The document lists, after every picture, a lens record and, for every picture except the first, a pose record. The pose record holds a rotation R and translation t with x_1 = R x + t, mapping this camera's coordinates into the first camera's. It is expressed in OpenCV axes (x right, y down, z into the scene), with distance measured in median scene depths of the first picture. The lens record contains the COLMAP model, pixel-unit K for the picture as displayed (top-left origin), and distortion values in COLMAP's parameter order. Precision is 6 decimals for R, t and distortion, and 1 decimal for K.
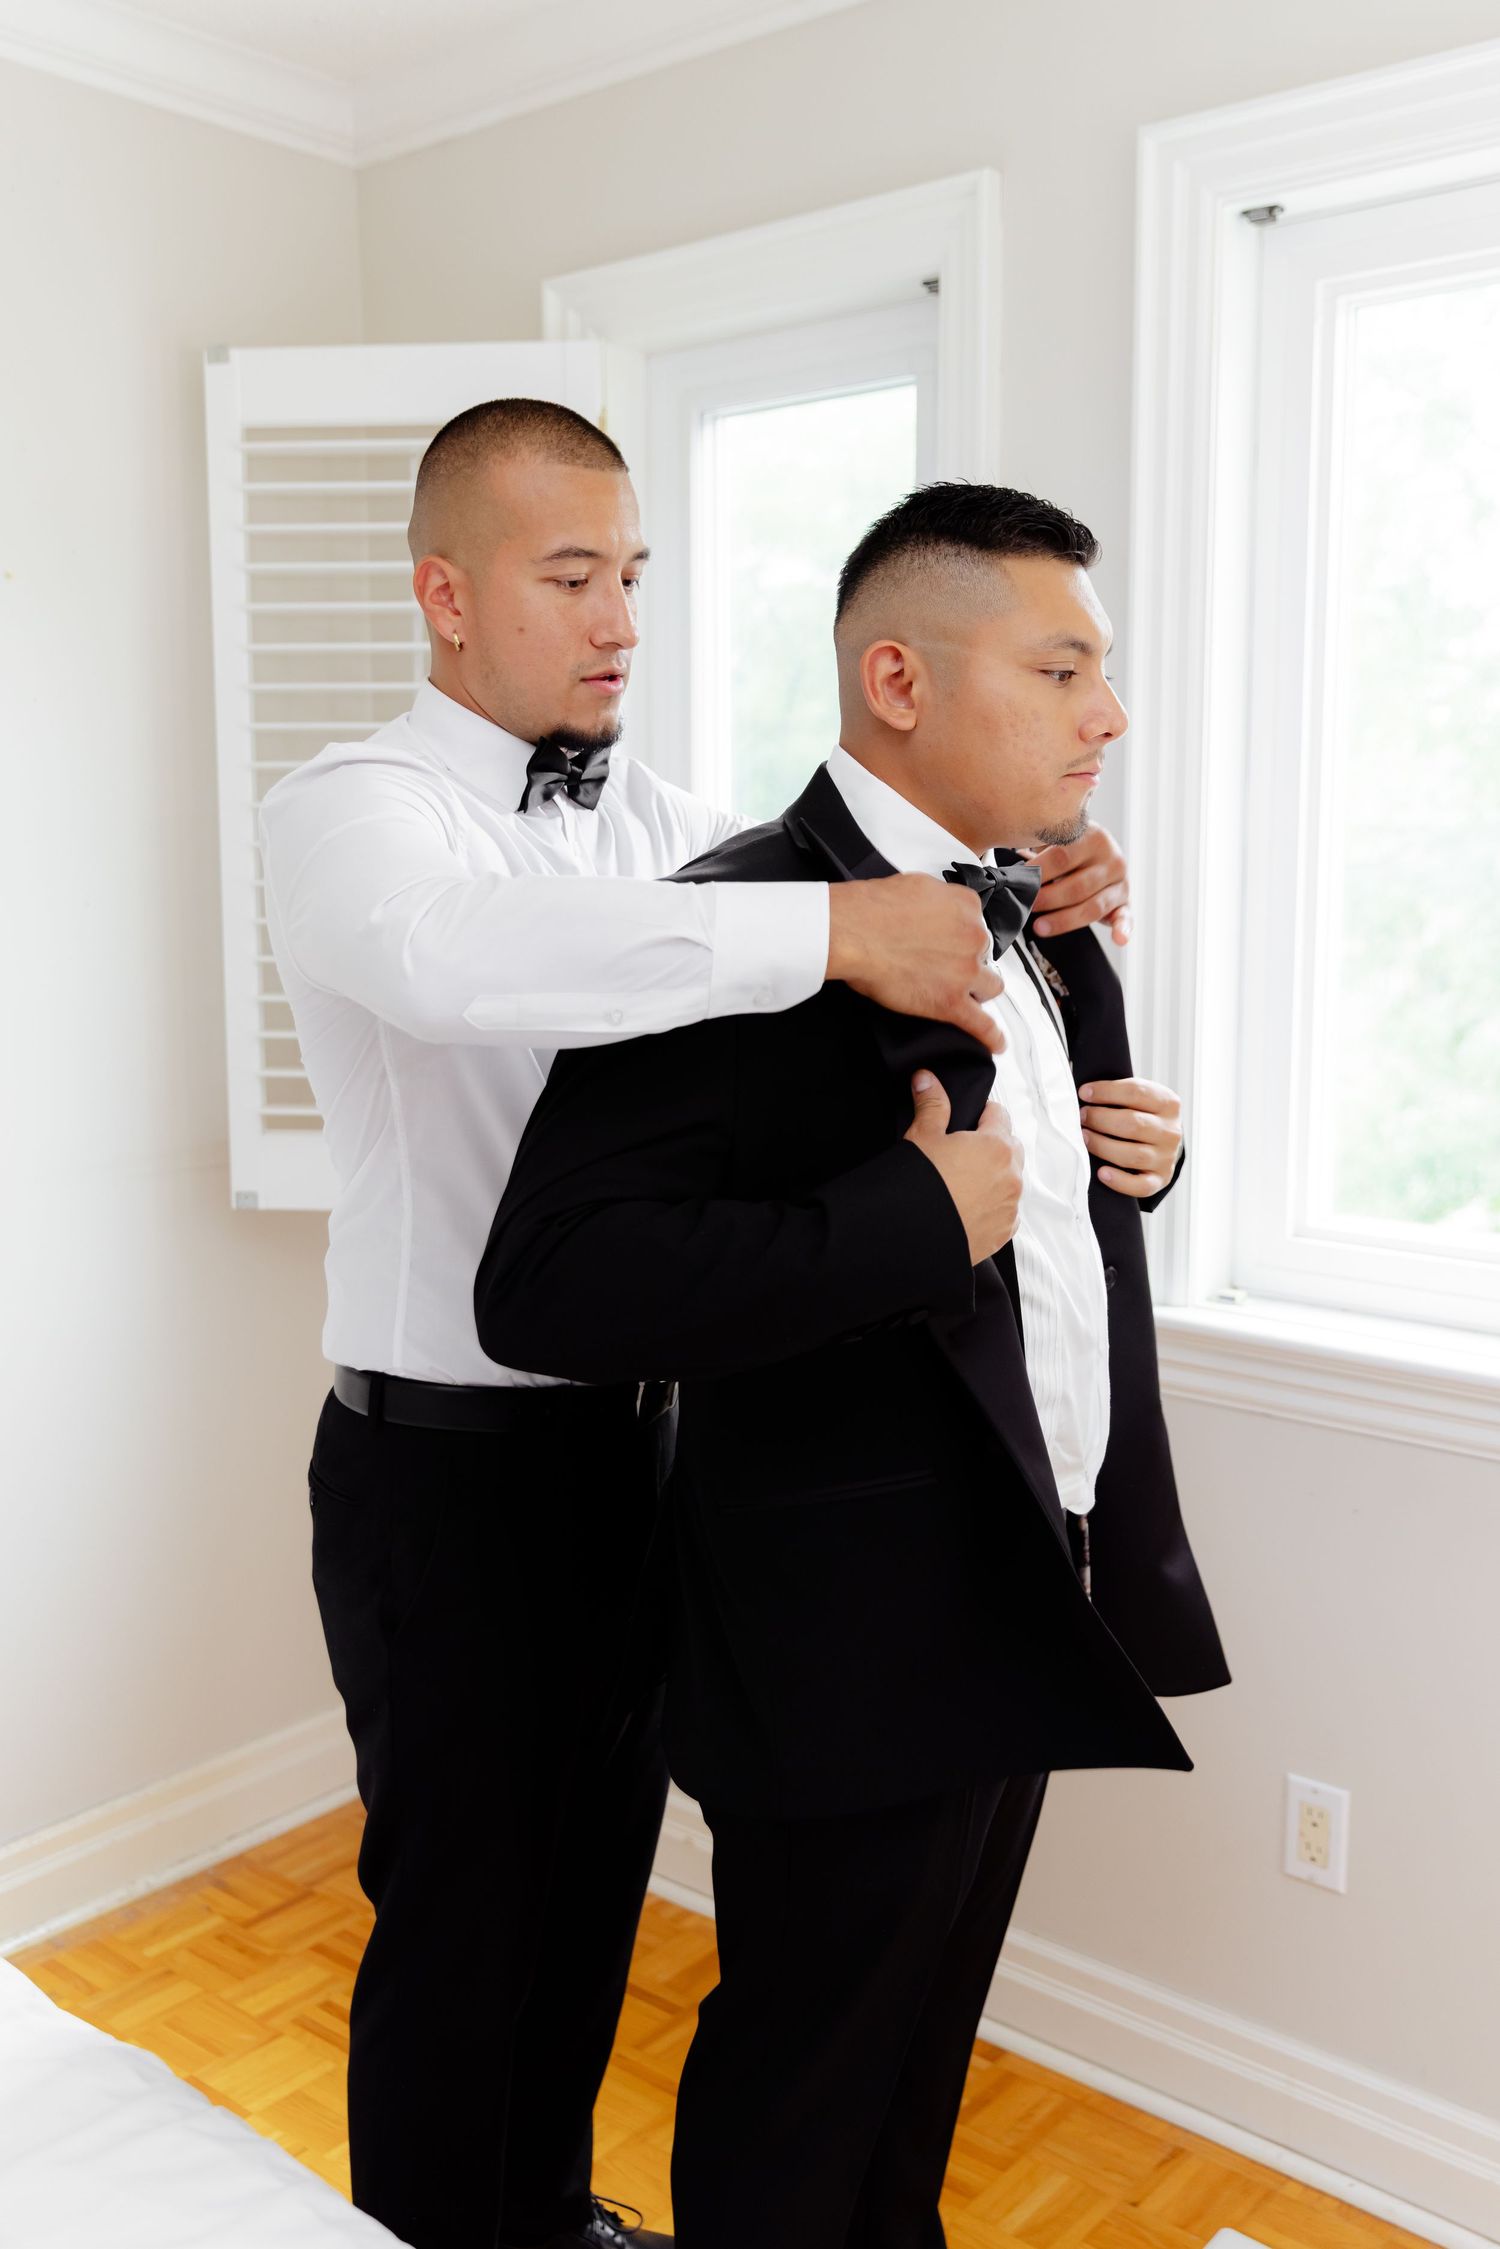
lens RADIAL K [[2079.3, 0, 771.1], [0, 2079.3, 1097.4], [0, 0, 1]] dist [-0.004042, 0.007976]
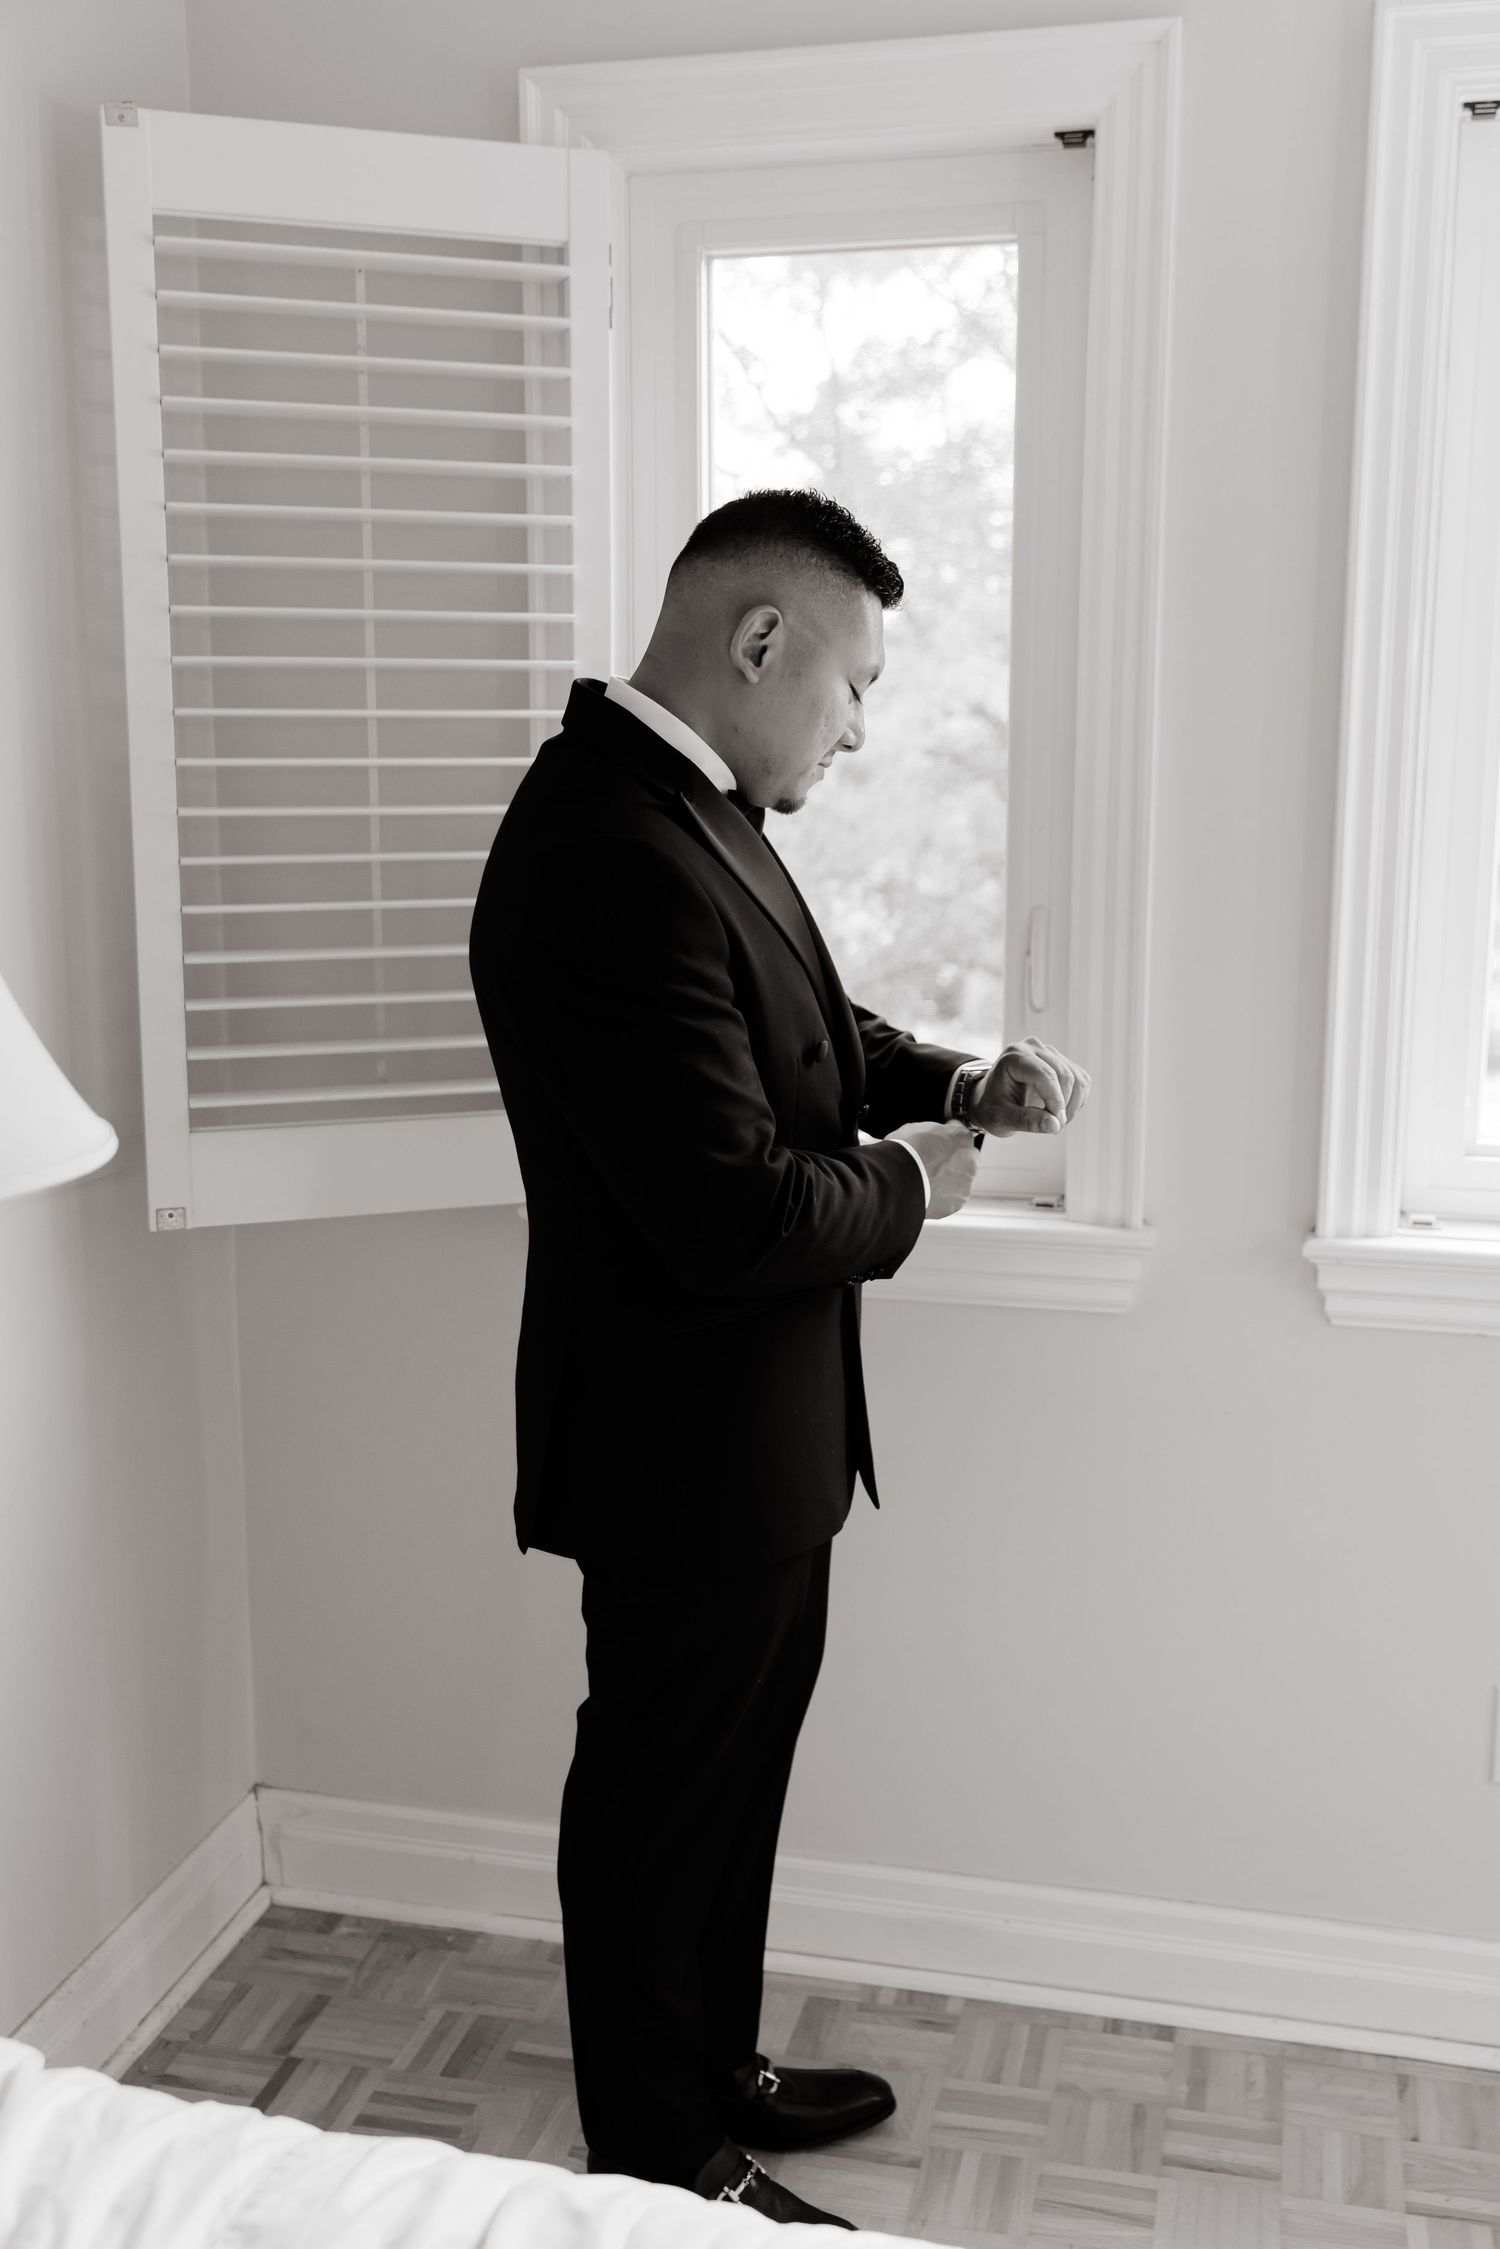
lens RADIAL K [[2242.5, 0, 748.9], [0, 2242.5, 1112.2], [0, 0, 1]] dist [-0.004709, 0.011701]
pose [[0.899761, -0.075193, 0.429855, -0.508844], [0.055199, 0.996742, 0.058816, -0.035107], [-0.432877, -0.029193, 0.900980, 0.178612]]
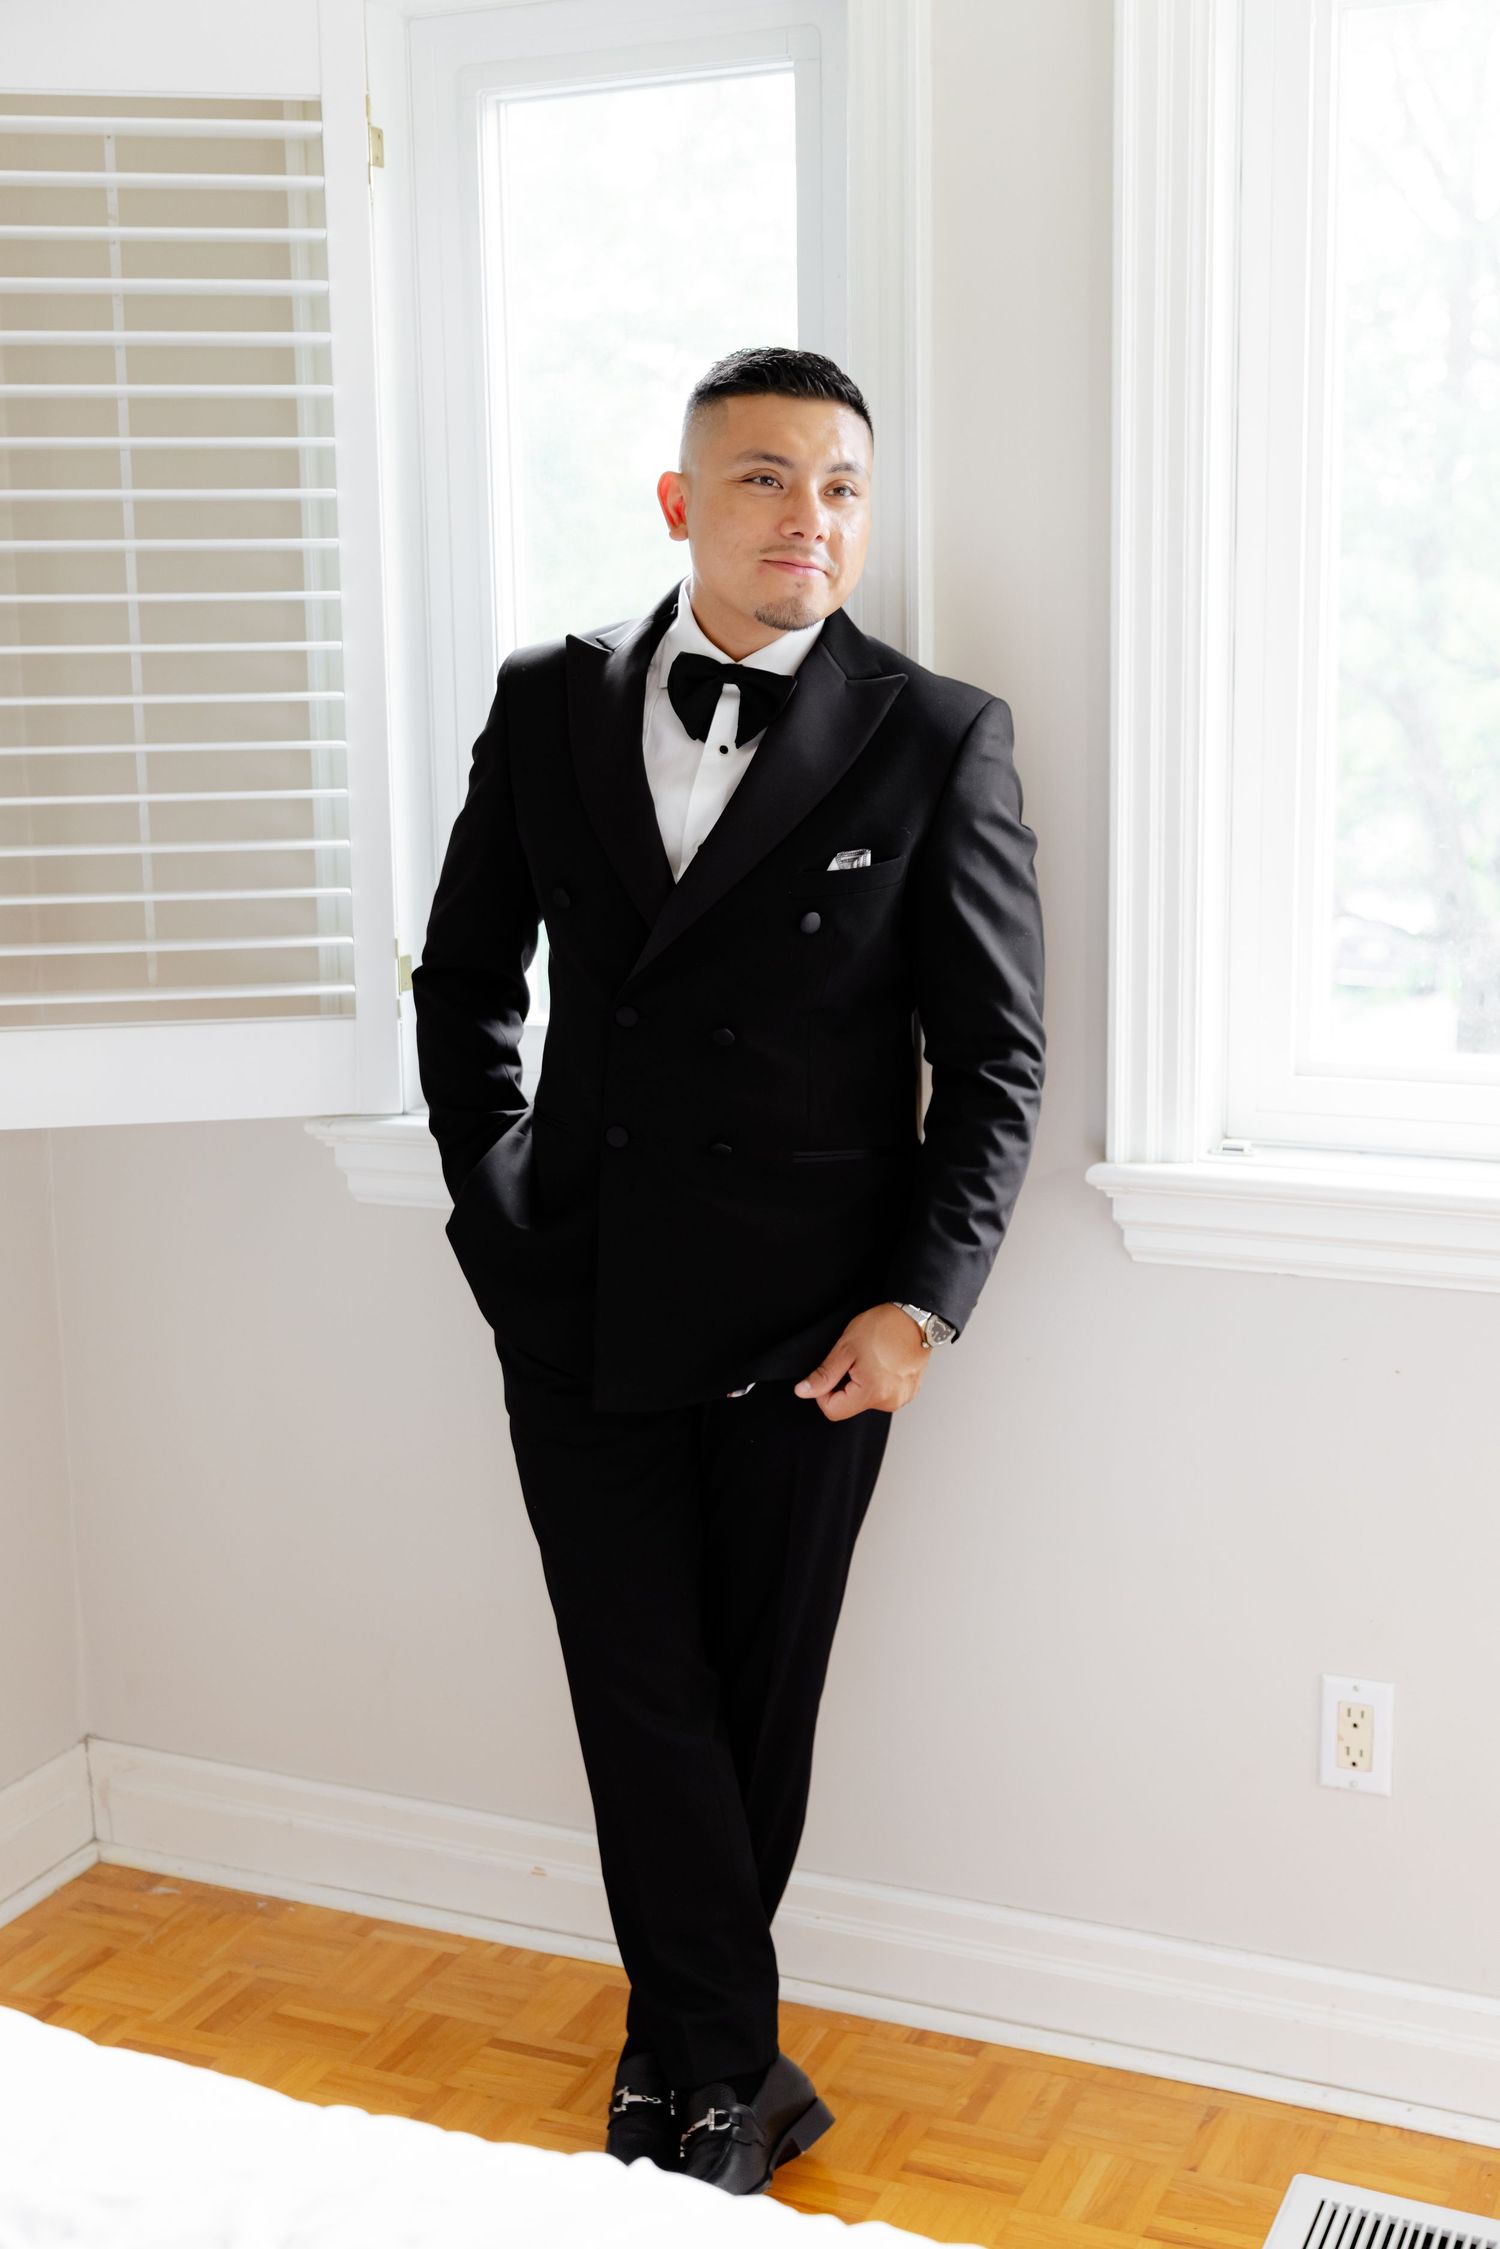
lens RADIAL K [[2708.9, 0, 750.0], [0, 2708.9, 1124.5], [0, 0, 1]] dist [-0.021081, 0.024003]
pose [[0.962546, -0.062284, 0.263867, -0.270843], [0.050082, 0.997352, 0.052727, 0.015660], [-0.266452, -0.037537, 0.963117, -0.043398]]
